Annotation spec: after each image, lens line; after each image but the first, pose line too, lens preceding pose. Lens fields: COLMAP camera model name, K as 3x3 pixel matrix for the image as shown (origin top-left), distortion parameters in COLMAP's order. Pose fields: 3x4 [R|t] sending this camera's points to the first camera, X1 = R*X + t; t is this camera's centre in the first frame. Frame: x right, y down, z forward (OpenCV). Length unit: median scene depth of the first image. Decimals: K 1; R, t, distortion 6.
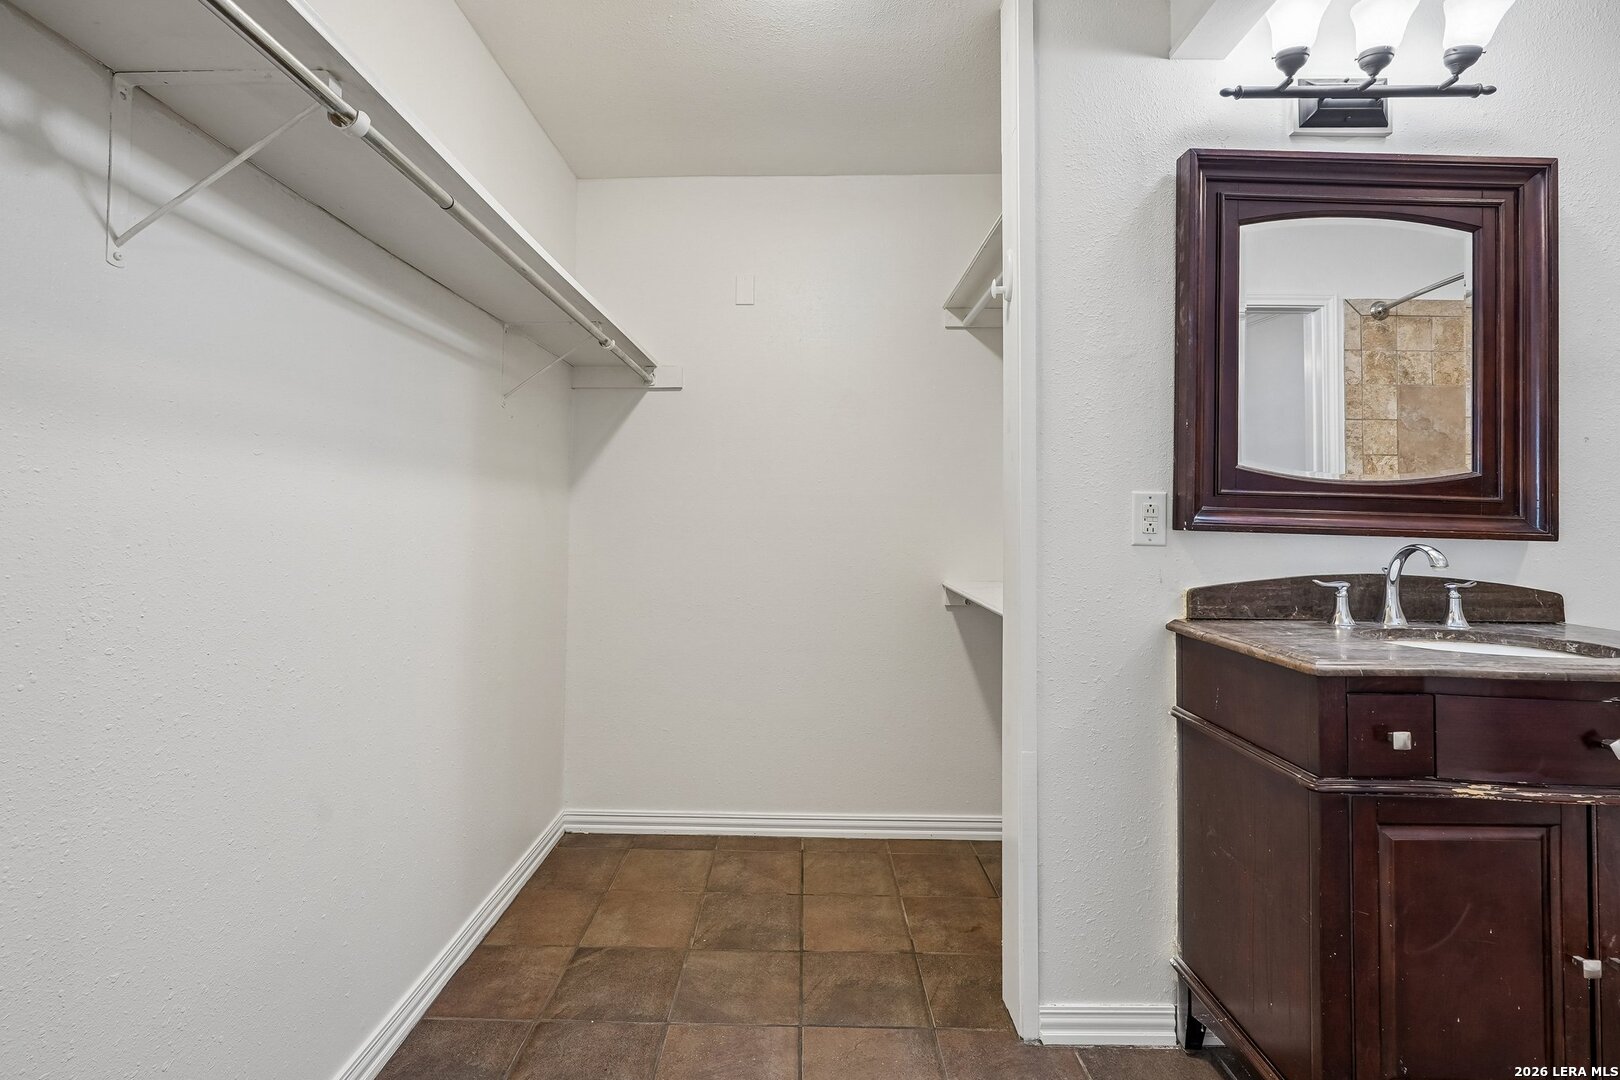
lens RADIAL K [[750.0, 0, 793.7], [0, 750.0, 482.0], [0, 0, 1]] dist [-0.013345, 0.007284]
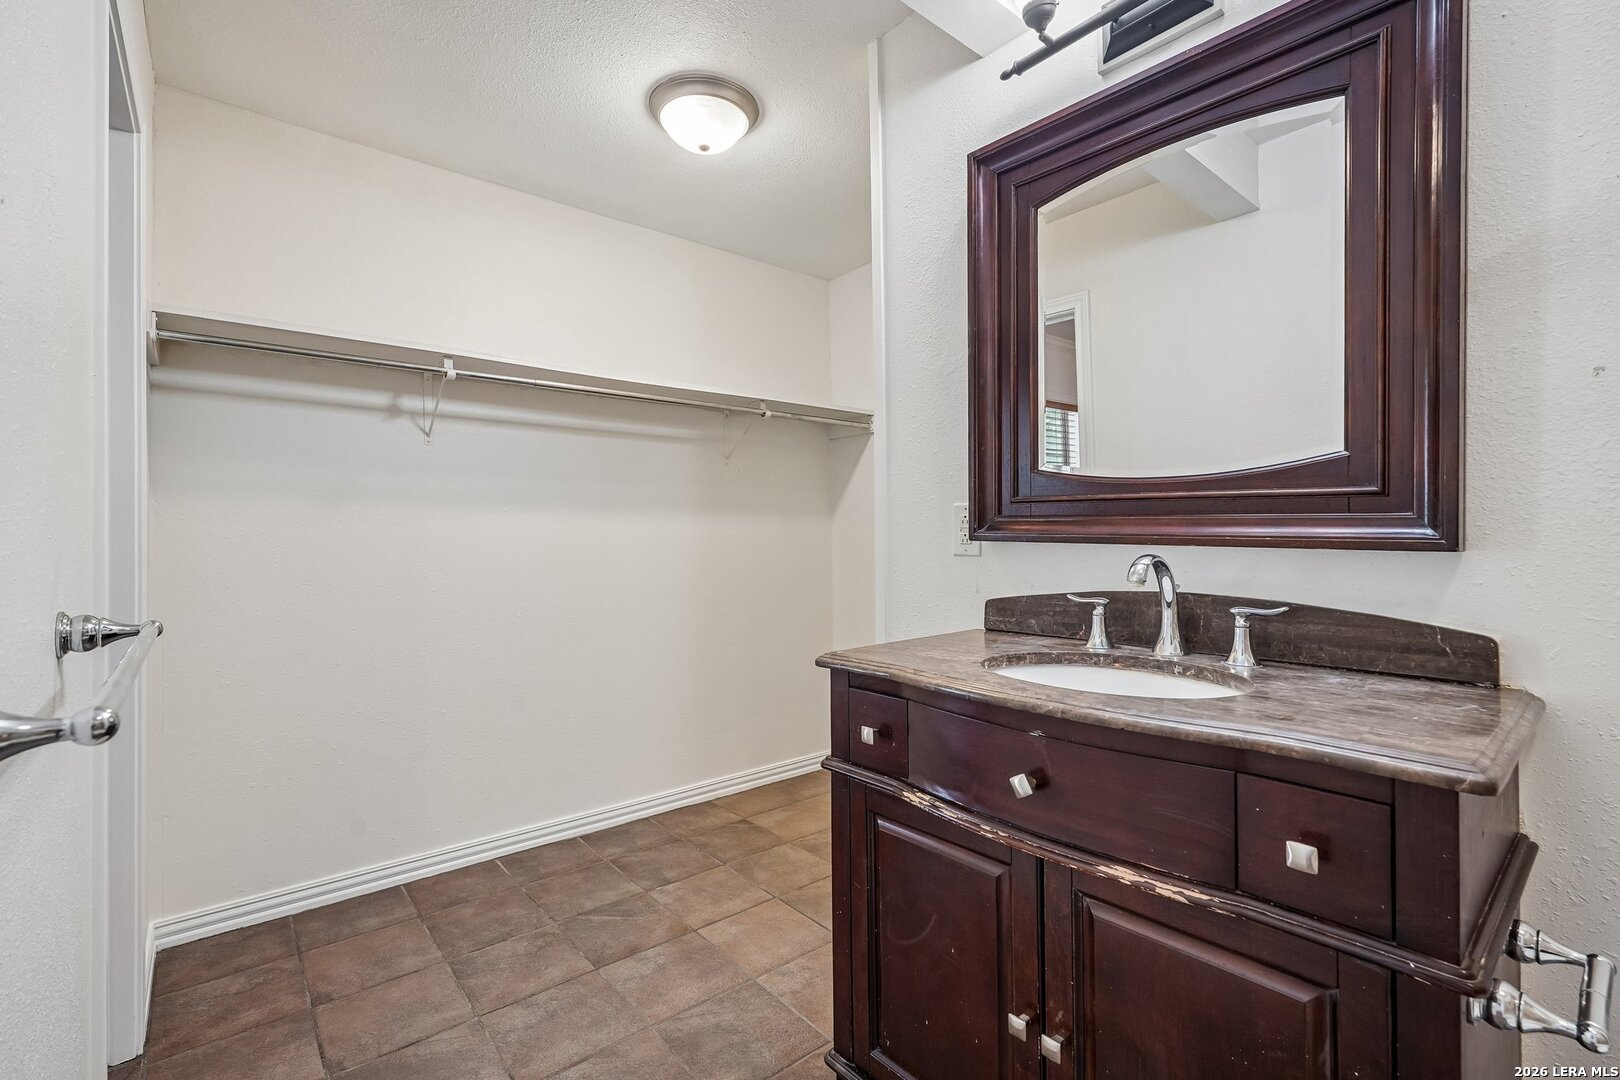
lens RADIAL K [[719.0, 0, 800.9], [0, 719.0, 528.0], [0, 0, 1]] dist [-0.010275, 0.000277]
pose [[0.647490, -0.024708, -0.761674, 1.108718], [0.048588, 0.998779, 0.008904, 0.027962], [0.760524, -0.042773, 0.647900, 0.198690]]
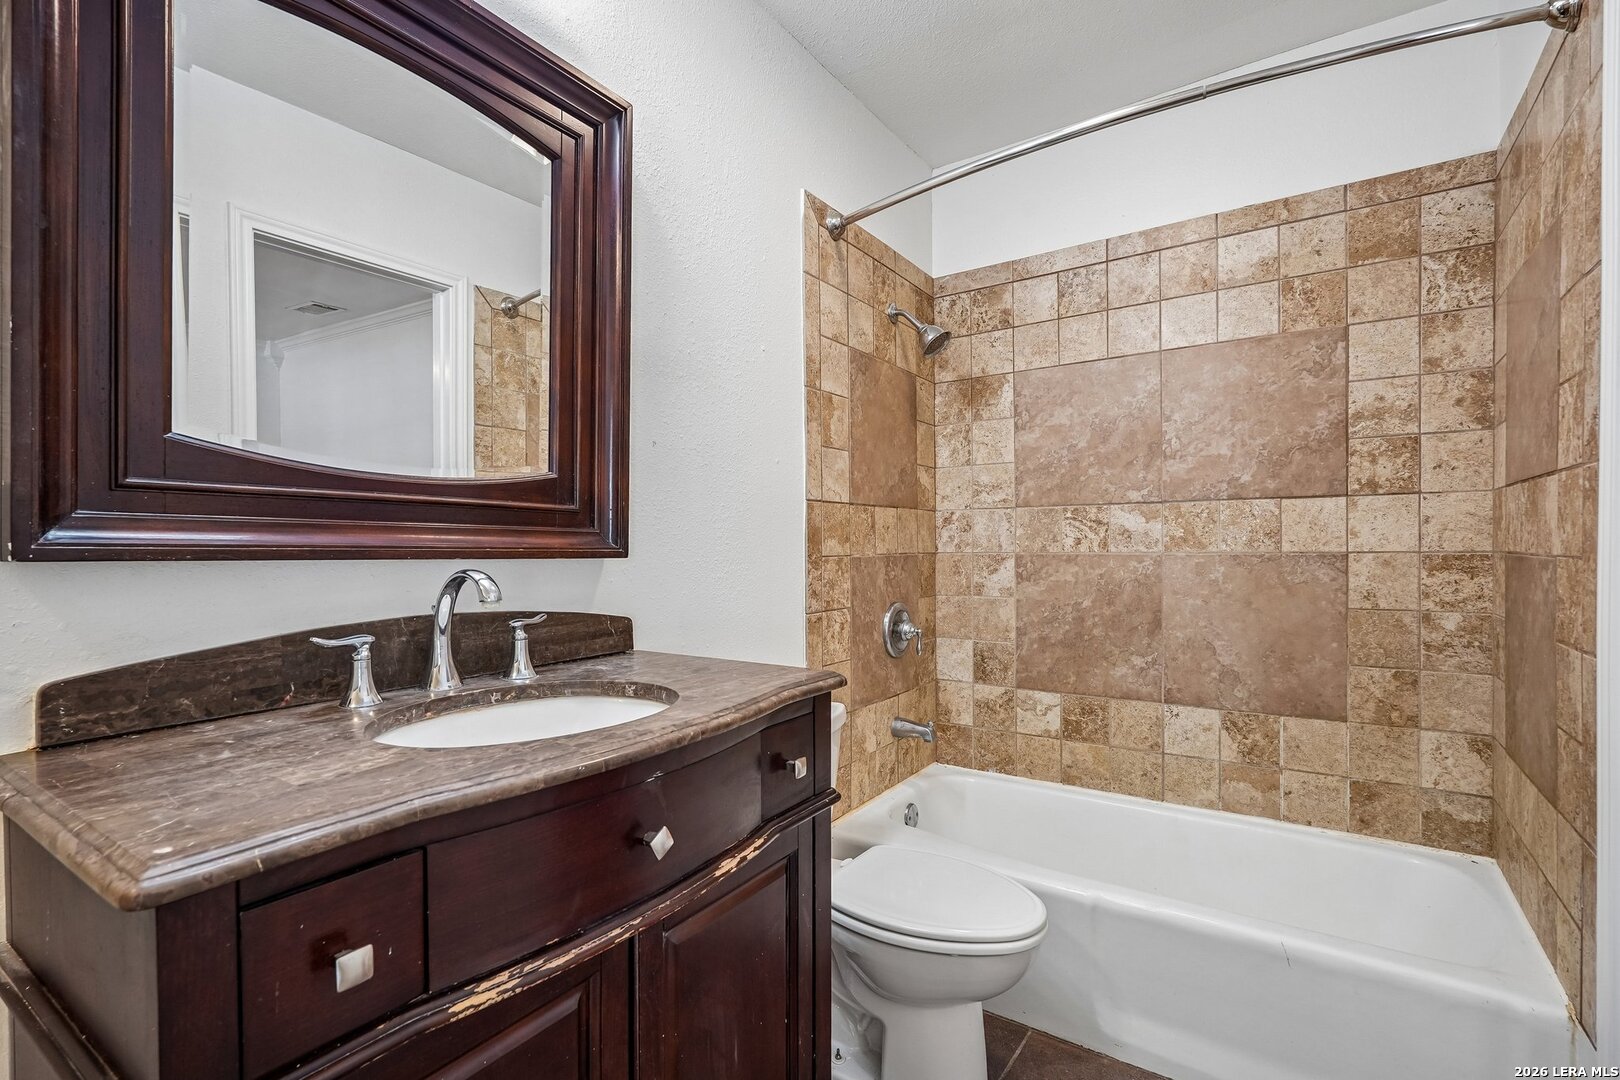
lens RADIAL K [[760.6, 0, 802.6], [0, 760.6, 548.1], [0, 0, 1]] dist [-0.002760, -0.000021]
pose [[0.558354, -0.023929, 0.829258, 0.406838], [-0.023115, 0.998747, 0.044384, 0.024834], [-0.829281, -0.043950, 0.557101, 0.342255]]
